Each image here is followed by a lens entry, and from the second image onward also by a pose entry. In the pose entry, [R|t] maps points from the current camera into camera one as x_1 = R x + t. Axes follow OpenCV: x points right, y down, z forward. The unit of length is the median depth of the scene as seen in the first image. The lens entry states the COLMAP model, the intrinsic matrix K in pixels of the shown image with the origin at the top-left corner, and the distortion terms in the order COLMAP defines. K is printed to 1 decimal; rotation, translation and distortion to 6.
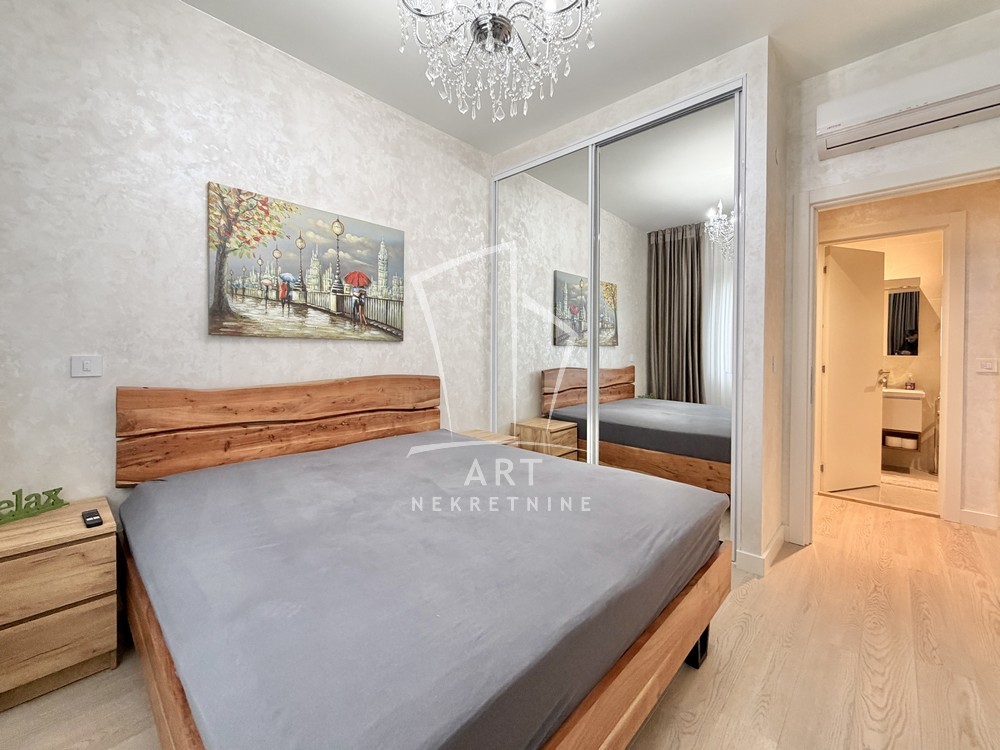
lens RADIAL K [[418.1, 0, 498.0], [0, 418.1, 359.2], [0, 0, 1]] dist [-0.002232, 0.000196]
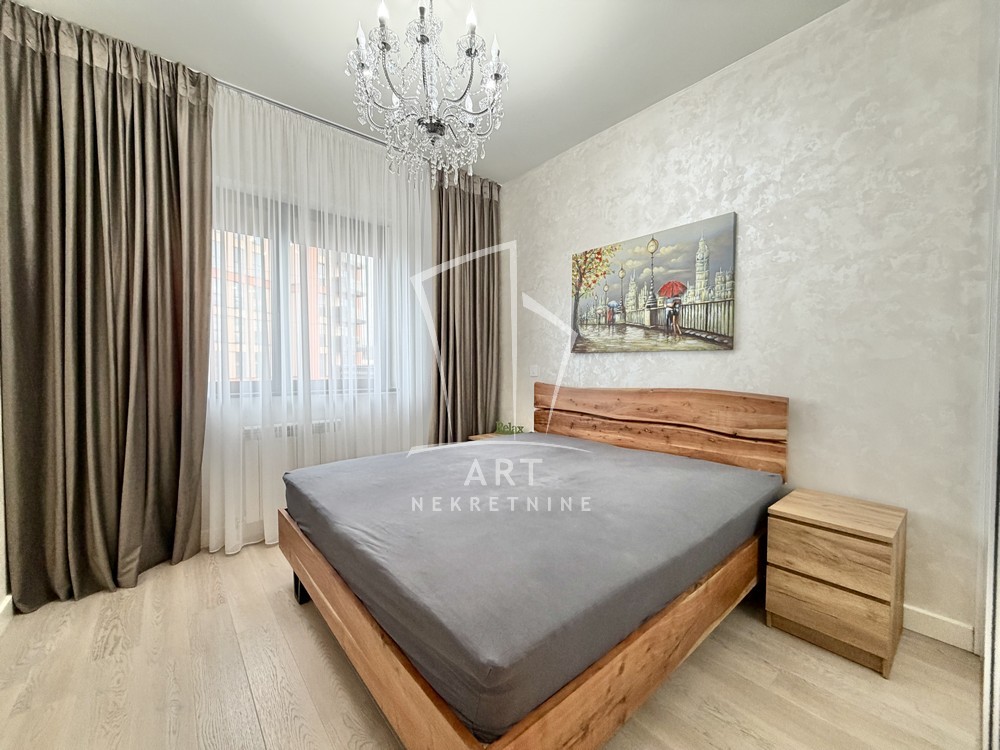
lens RADIAL K [[397.5, 0, 495.7], [0, 397.5, 375.7], [0, 0, 1]] dist [0.000240, 0.000144]
pose [[-0.121031, 0.024595, -0.992344, 0.684587], [-0.015146, 0.999531, 0.026621, -0.006585], [0.992533, 0.018252, -0.120602, 0.743603]]
